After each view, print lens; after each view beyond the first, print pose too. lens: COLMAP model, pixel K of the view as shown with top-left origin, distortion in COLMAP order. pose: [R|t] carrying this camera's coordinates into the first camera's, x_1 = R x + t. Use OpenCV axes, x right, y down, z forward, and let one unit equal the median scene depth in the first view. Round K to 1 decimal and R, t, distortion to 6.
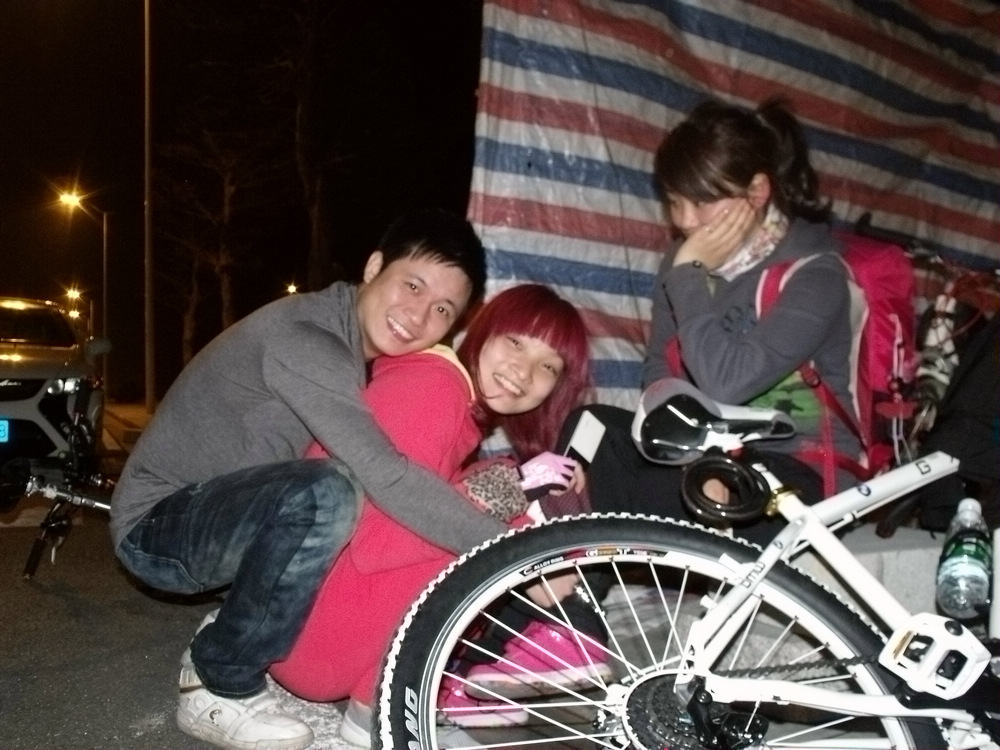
lens RADIAL K [[979.4, 0, 501.1], [0, 979.4, 377.9], [0, 0, 1]] dist [-0.111658, 0.000000]
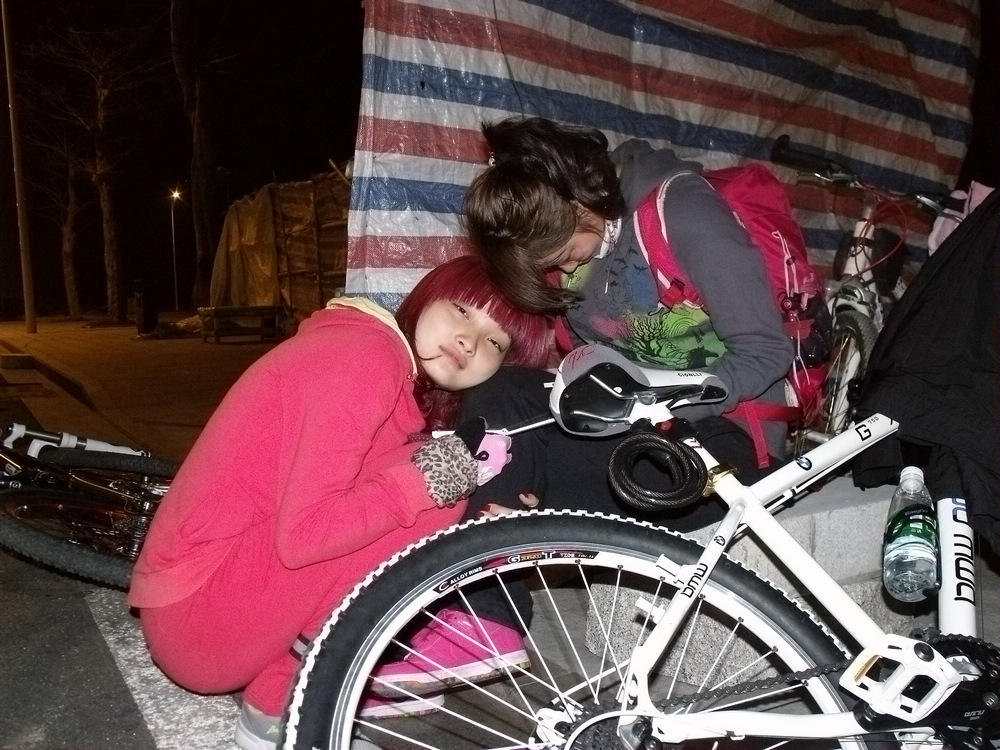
lens RADIAL K [[979.4, 0, 503.4], [0, 979.4, 374.9], [0, 0, 1]] dist [-0.111658, 0.000000]
pose [[0.993621, -0.037043, 0.106512, -0.004665], [0.026143, 0.994444, 0.101972, -0.066667], [-0.109697, -0.098537, 0.989069, 0.115472]]
